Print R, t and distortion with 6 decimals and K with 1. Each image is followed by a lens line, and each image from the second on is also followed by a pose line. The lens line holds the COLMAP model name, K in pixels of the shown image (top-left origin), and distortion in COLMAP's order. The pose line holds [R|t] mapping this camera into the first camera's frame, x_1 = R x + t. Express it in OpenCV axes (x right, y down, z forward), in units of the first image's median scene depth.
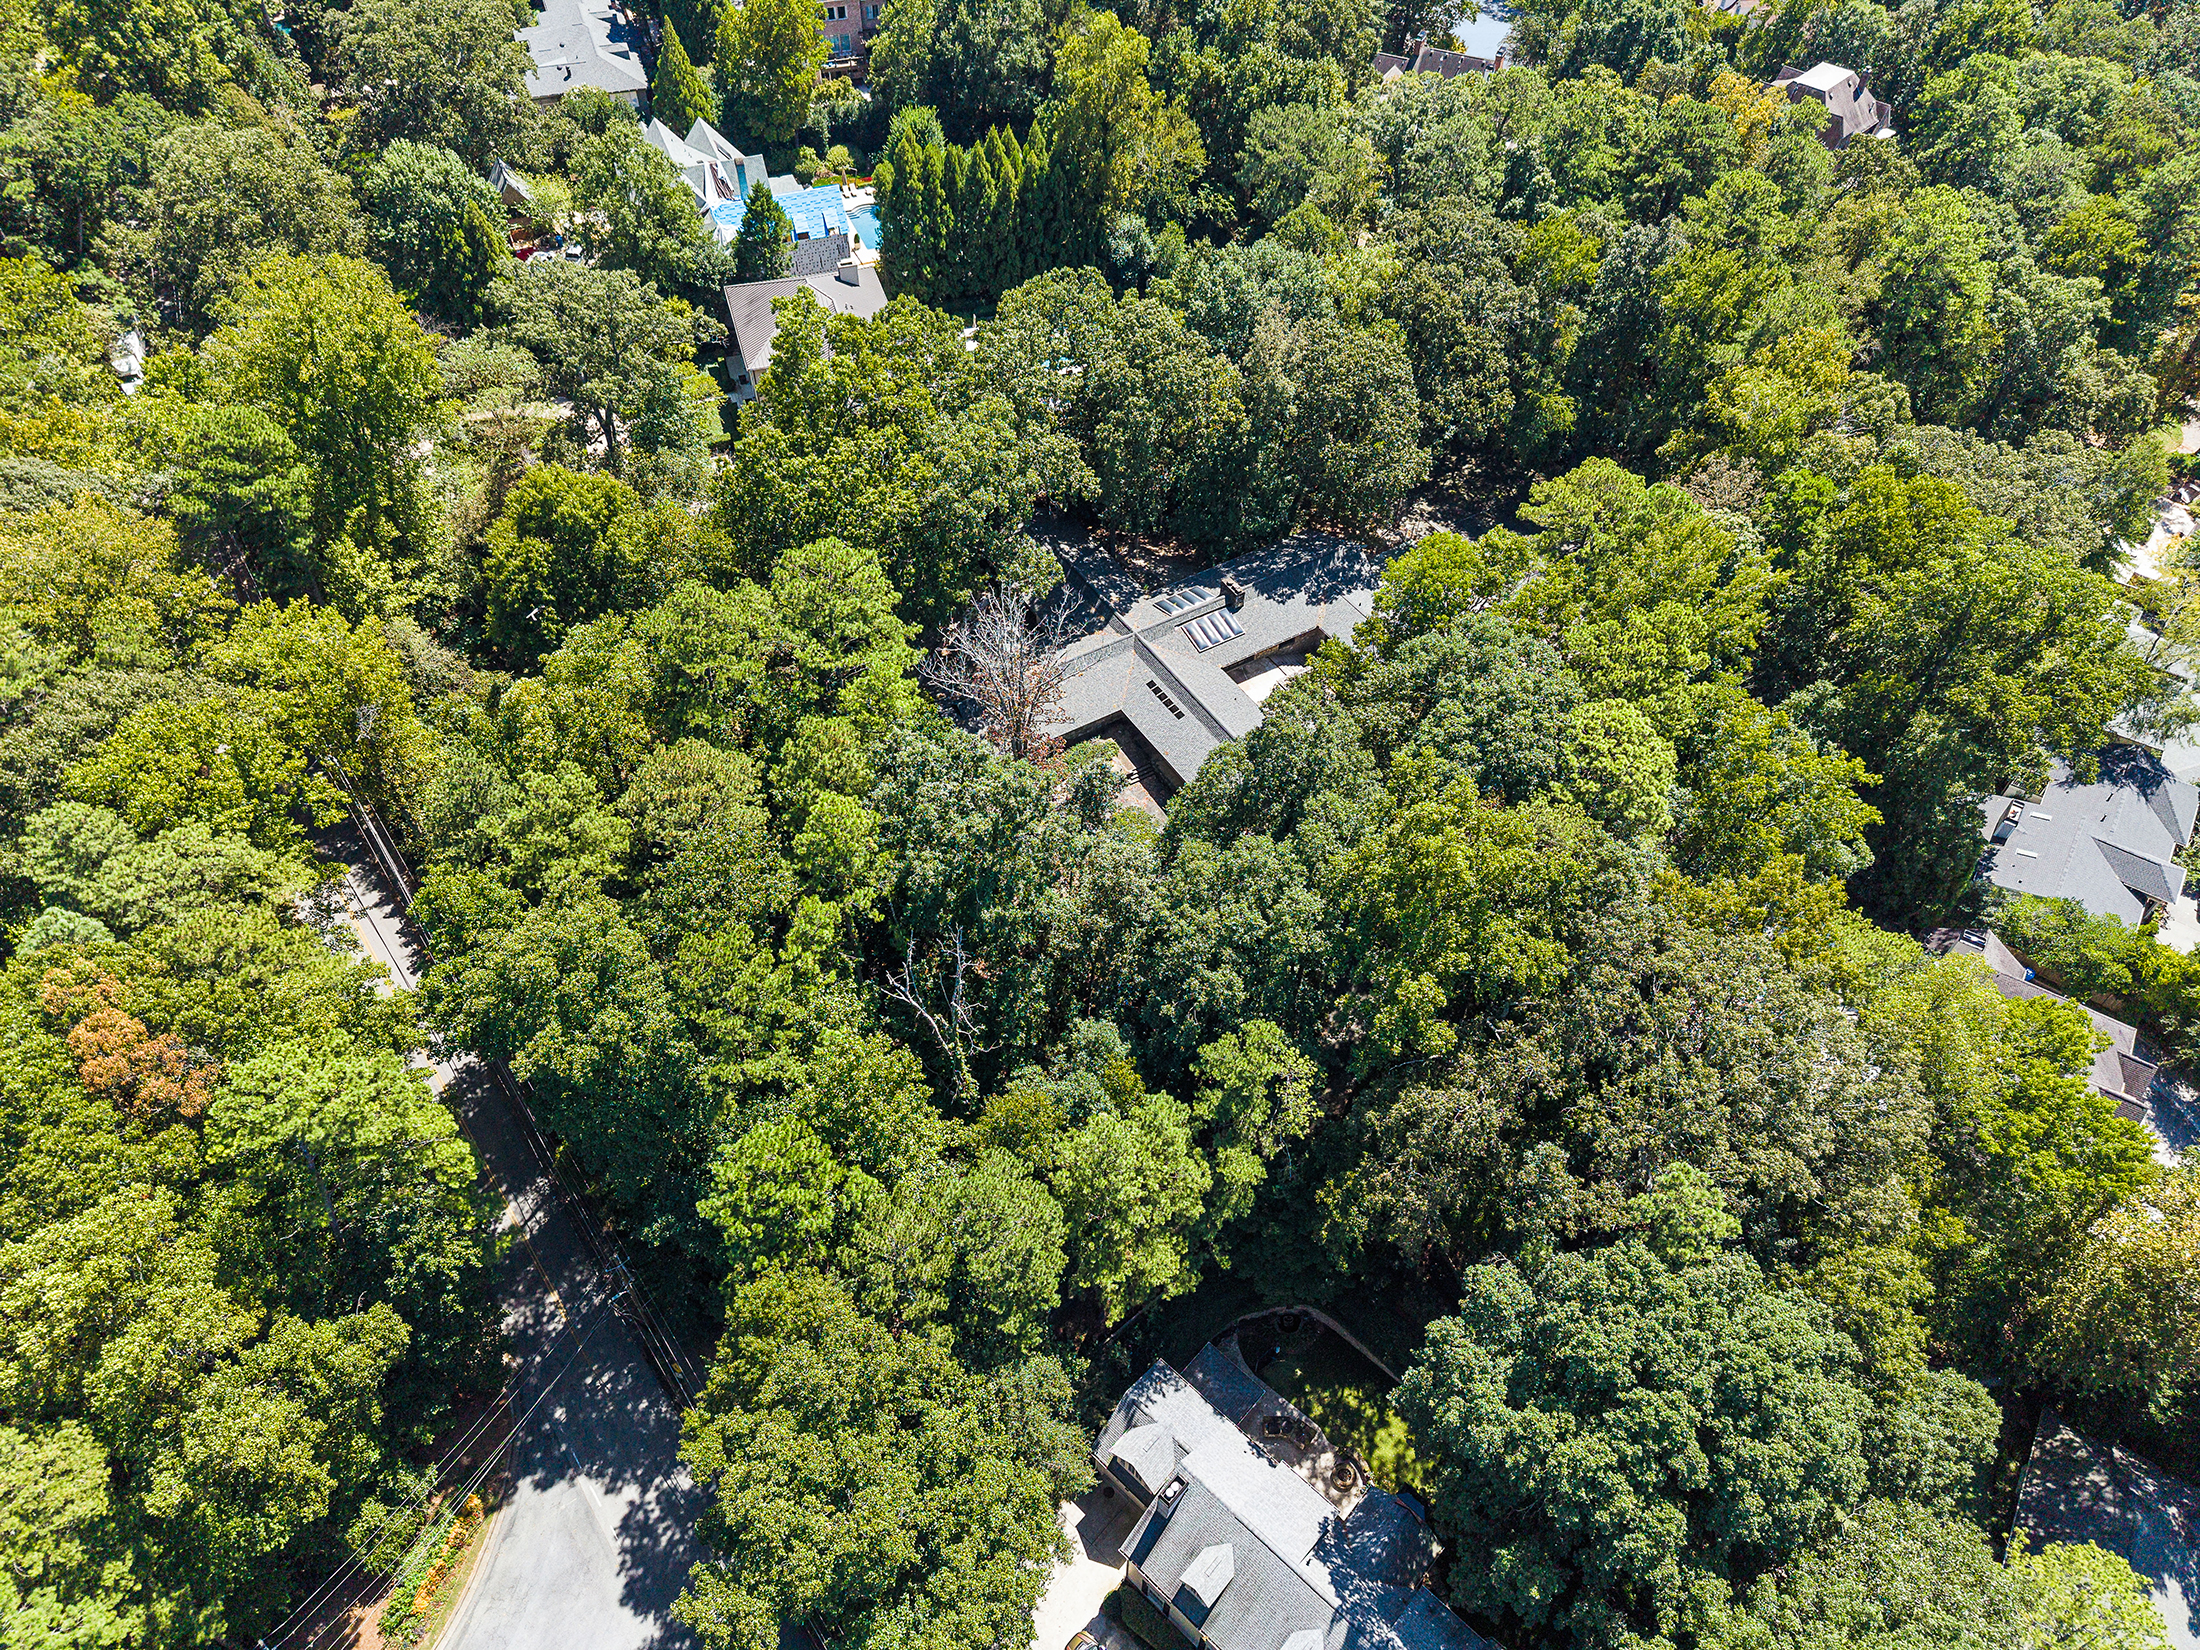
lens RADIAL K [[1556.9, 0, 1103.9], [0, 1556.9, 869.7], [0, 0, 1]] dist [0.031389, -0.030268]
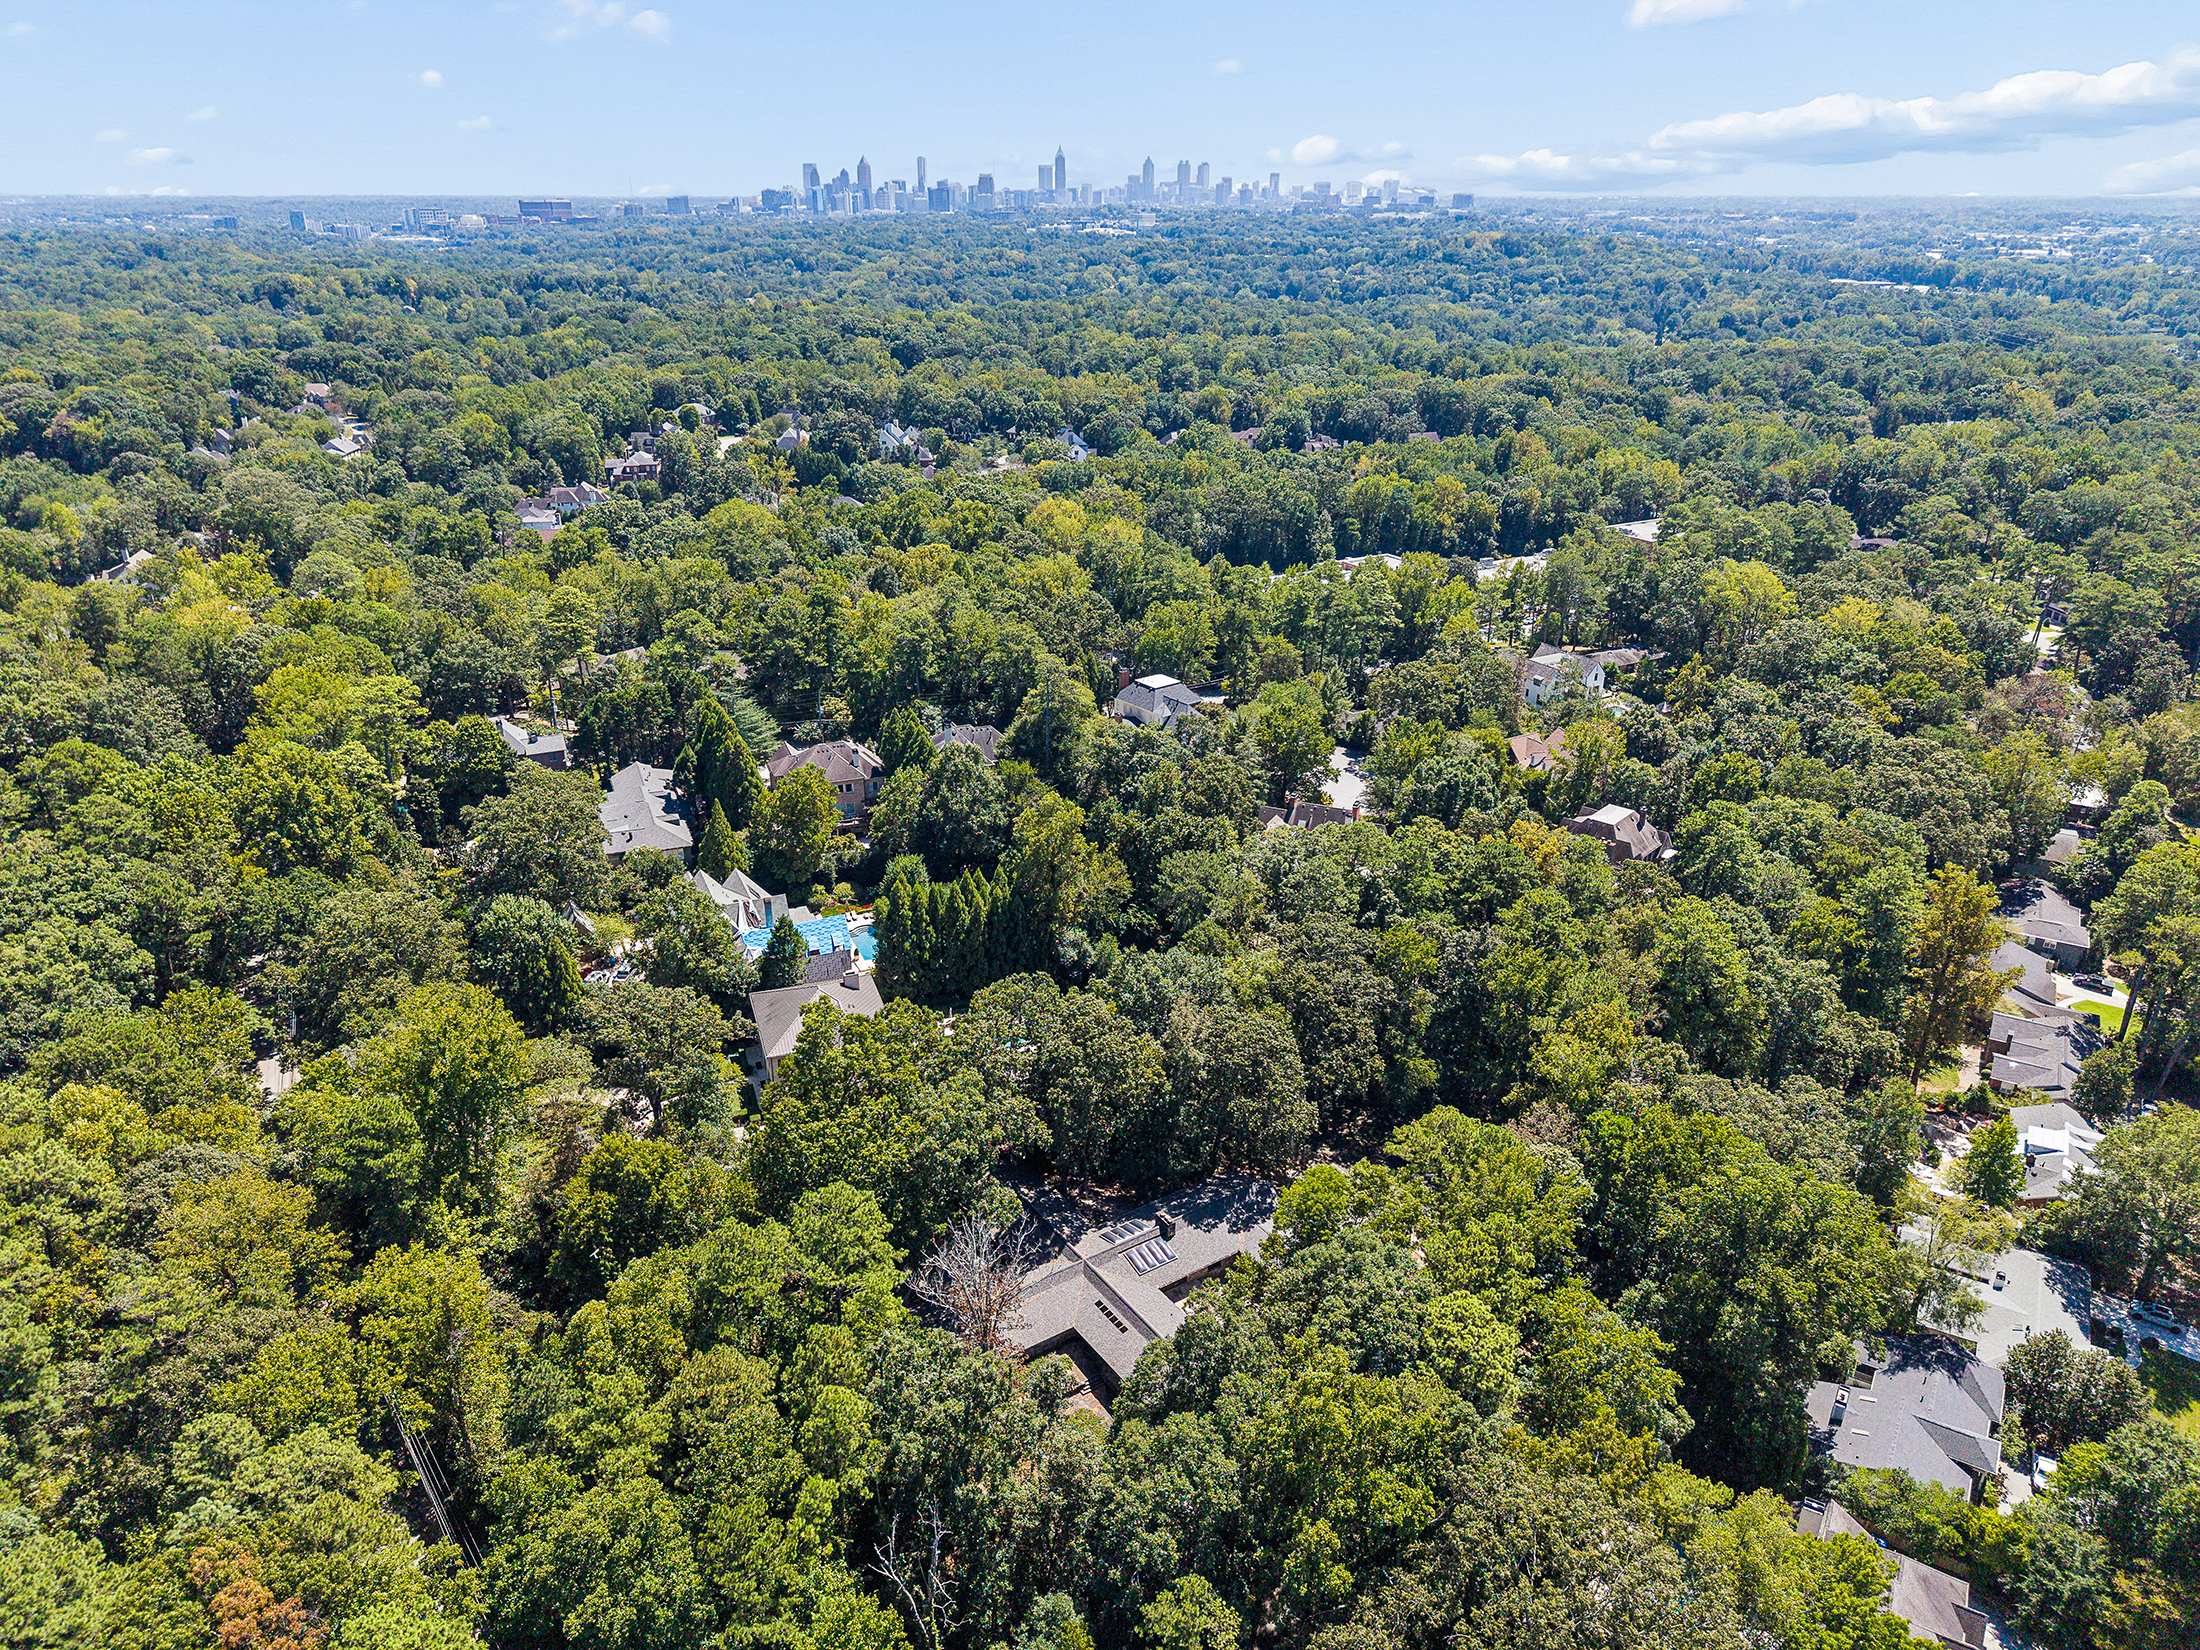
lens RADIAL K [[1556.9, 0, 1101.7], [0, 1556.9, 823.5], [0, 0, 1]] dist [0.031389, -0.030268]
pose [[0.999360, -0.024675, 0.025892, 0.011791], [0.033483, 0.899949, -0.434708, 0.072897], [-0.012575, 0.435297, 0.900199, -0.238158]]
